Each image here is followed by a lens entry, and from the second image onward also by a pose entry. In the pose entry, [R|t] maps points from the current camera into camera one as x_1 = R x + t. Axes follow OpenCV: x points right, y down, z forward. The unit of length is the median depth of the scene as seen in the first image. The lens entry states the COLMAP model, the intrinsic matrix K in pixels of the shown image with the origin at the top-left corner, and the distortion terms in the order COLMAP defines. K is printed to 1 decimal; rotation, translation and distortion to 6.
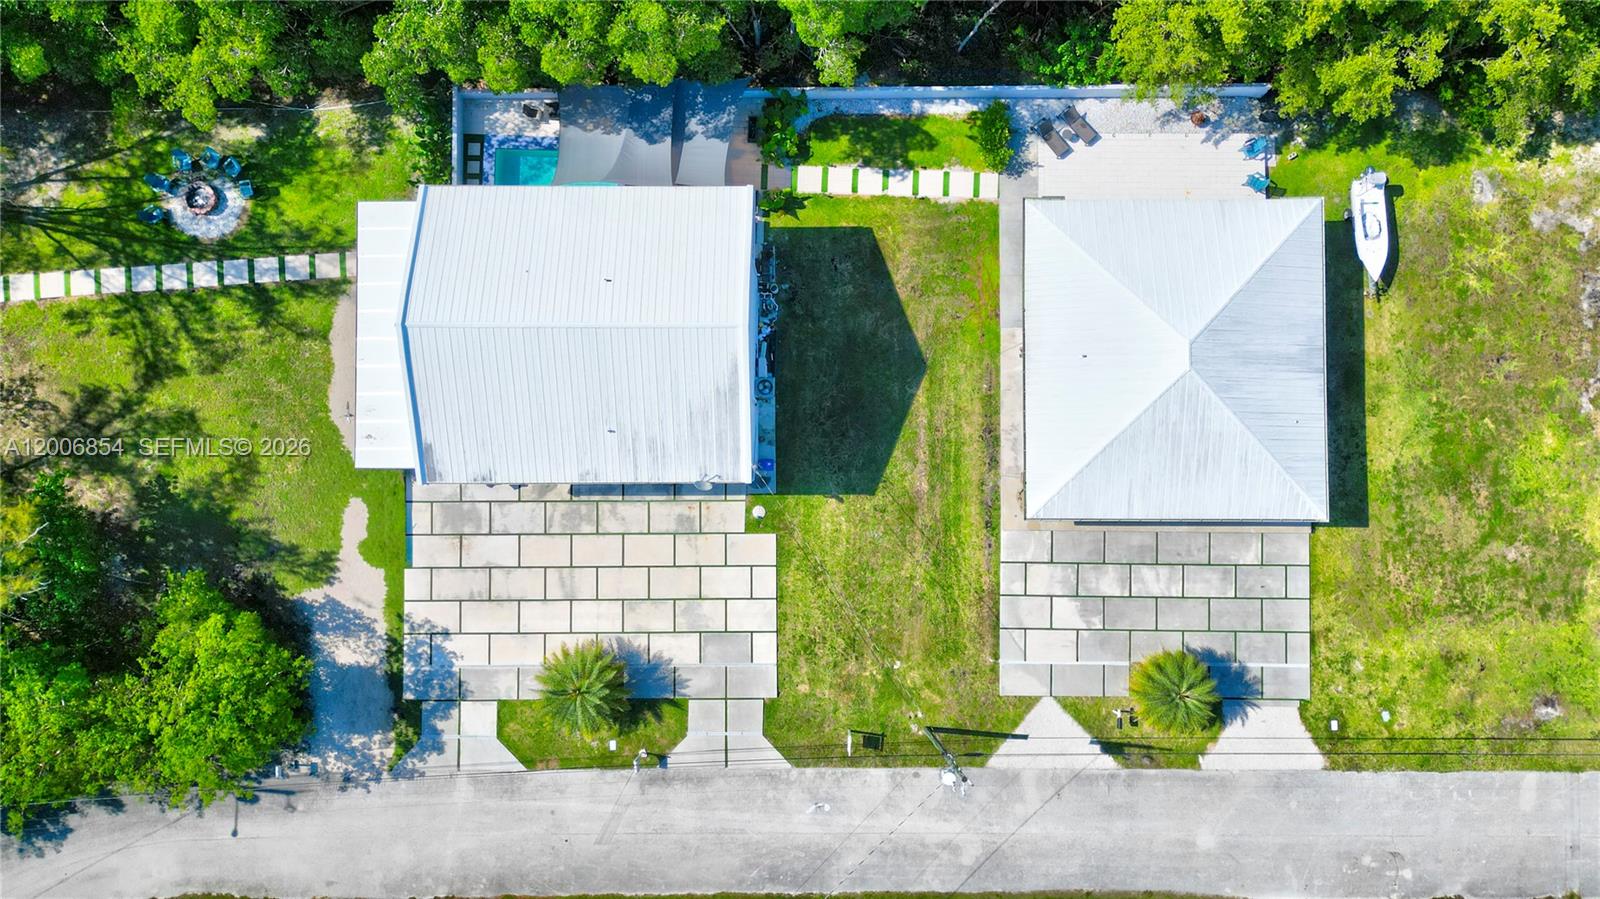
lens RADIAL K [[1115.2, 0, 800.0], [0, 1115.2, 449.5], [0, 0, 1]] dist [0.087452, -0.101178]
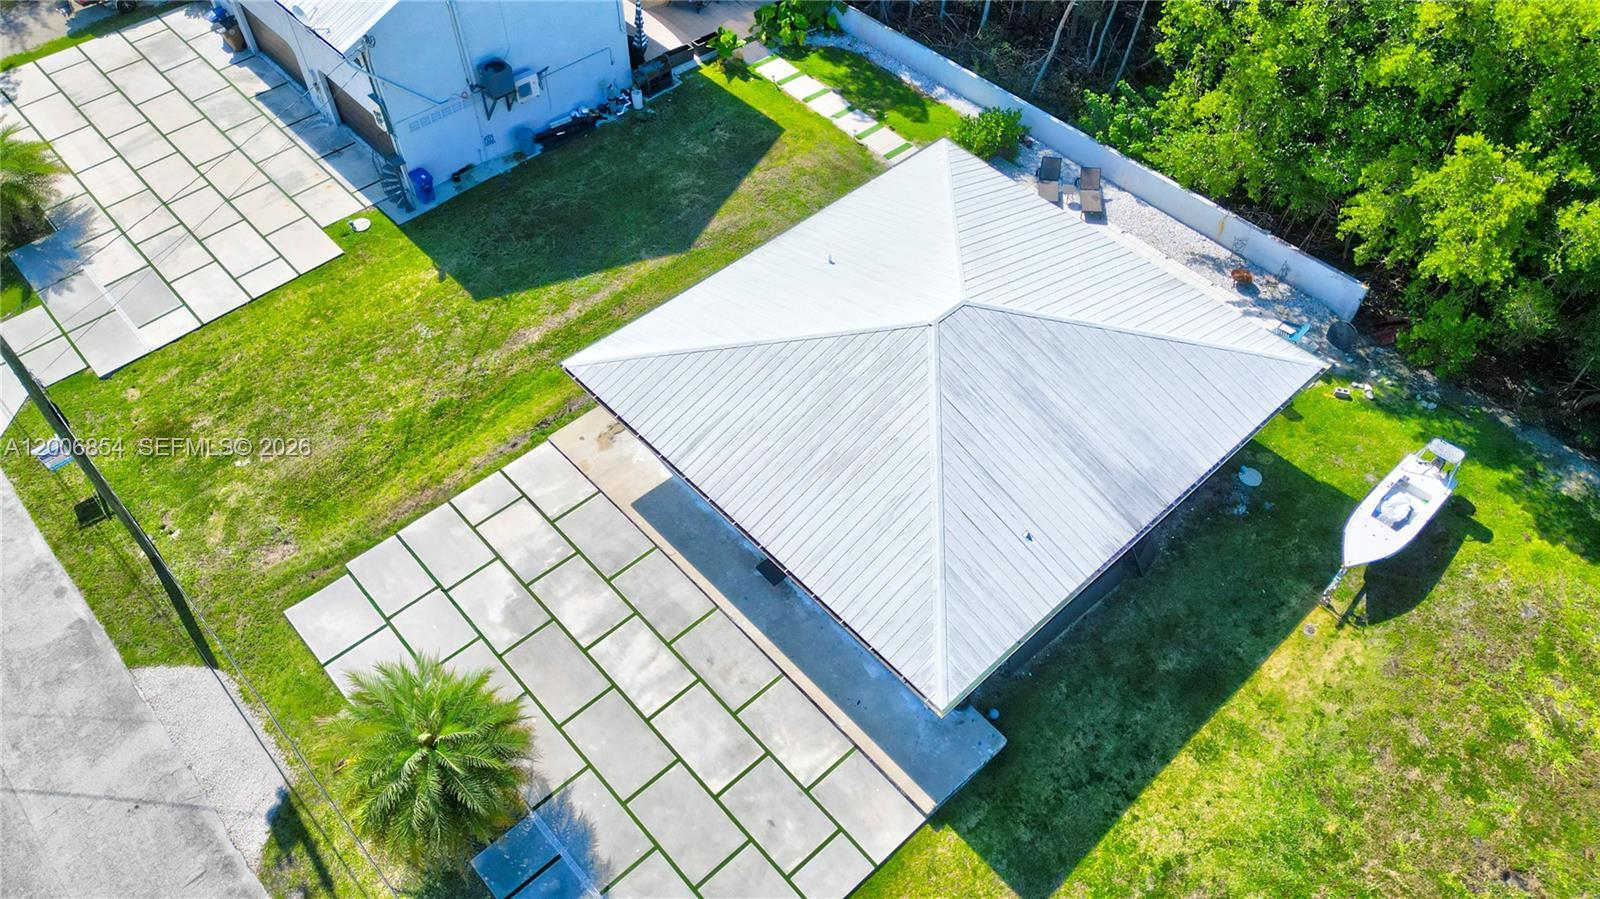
lens RADIAL K [[1115.2, 0, 800.0], [0, 1115.2, 449.5], [0, 0, 1]] dist [0.087452, -0.101178]
pose [[0.681773, 0.574725, -0.452633, 0.532966], [-0.731374, 0.549565, -0.403820, 0.212862], [0.016666, 0.606358, 0.795017, 0.541279]]
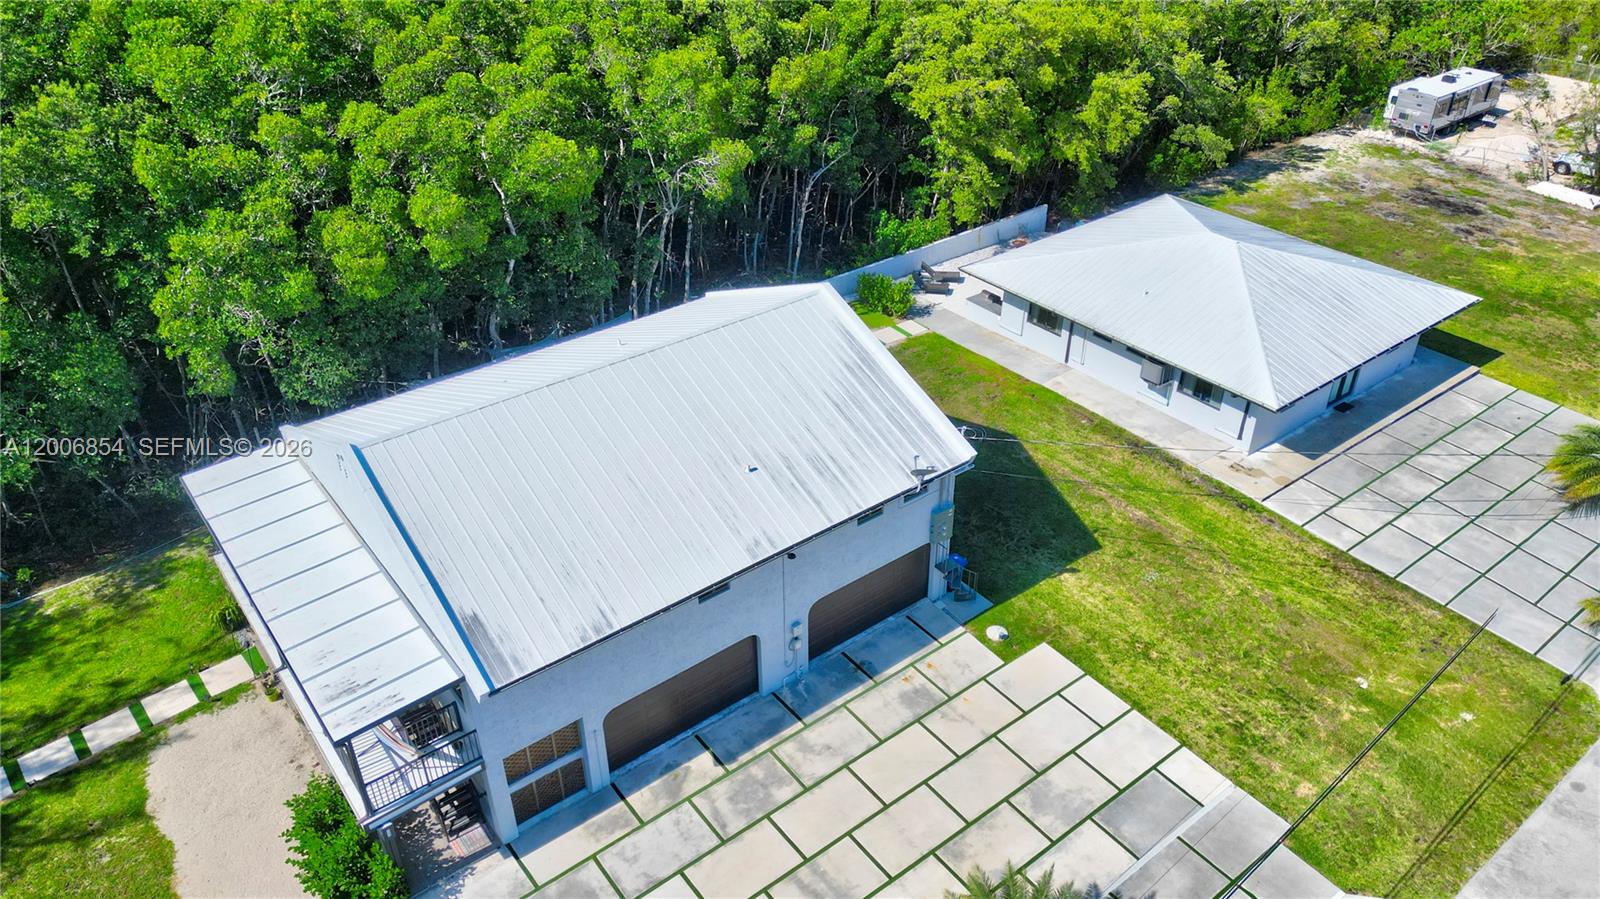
lens RADIAL K [[1115.2, 0, 800.0], [0, 1115.2, 449.5], [0, 0, 1]] dist [0.087452, -0.101178]
pose [[0.792477, -0.329327, 0.513346, -0.397725], [0.609067, 0.471354, -0.637858, 0.329463], [-0.031904, 0.818150, 0.574119, 0.575105]]
